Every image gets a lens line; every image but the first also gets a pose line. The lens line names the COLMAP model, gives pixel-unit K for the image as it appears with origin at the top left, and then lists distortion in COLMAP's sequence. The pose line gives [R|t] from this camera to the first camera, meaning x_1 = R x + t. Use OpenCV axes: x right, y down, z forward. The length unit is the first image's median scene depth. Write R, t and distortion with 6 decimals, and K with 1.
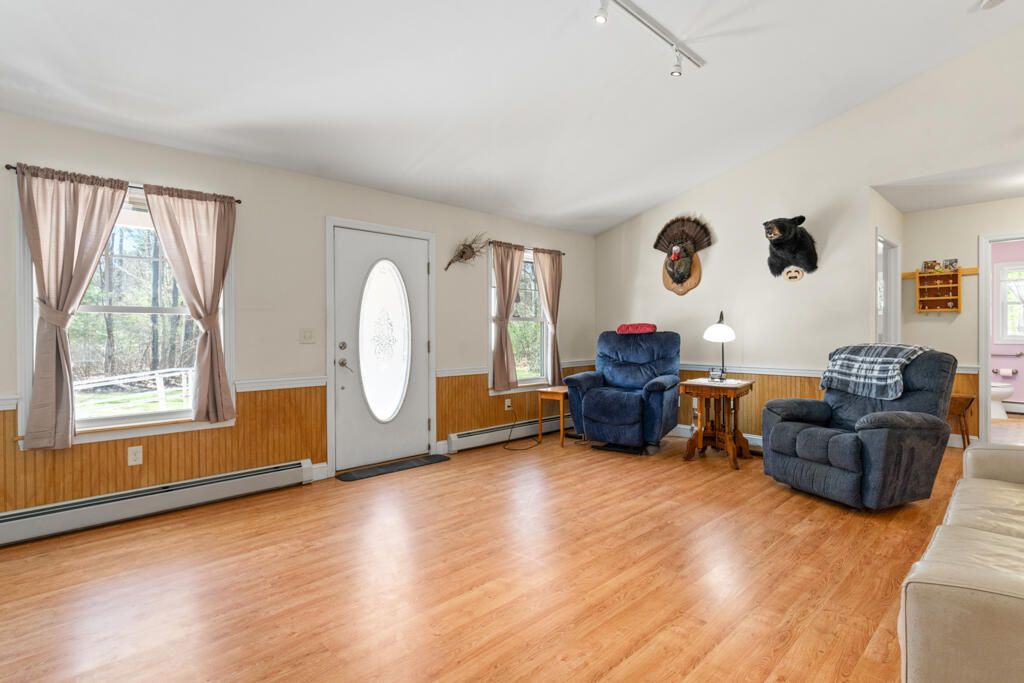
lens RADIAL K [[496.7, 0, 511.5], [0, 496.7, 334.9], [0, 0, 1]] dist [0.005189, -0.001223]
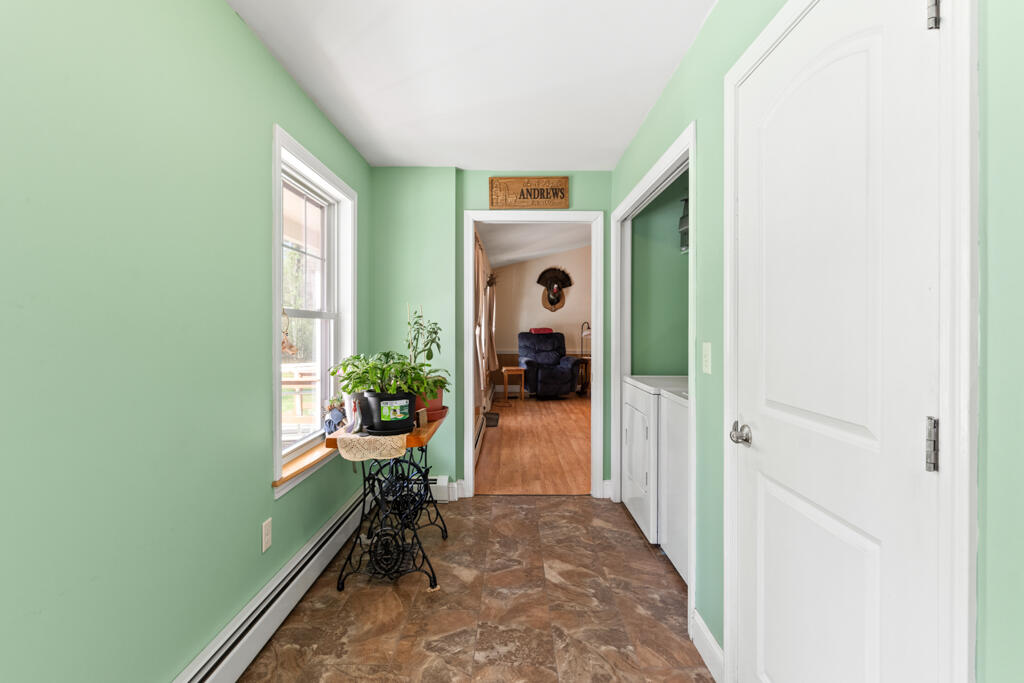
lens RADIAL K [[496.7, 0, 511.8], [0, 496.7, 336.3], [0, 0, 1]] dist [0.005189, -0.001223]
pose [[0.684704, -0.002187, 0.728818, -1.052915], [-0.000917, 0.999992, 0.003862, -0.000710], [-0.728821, -0.003312, 0.684696, -0.097309]]
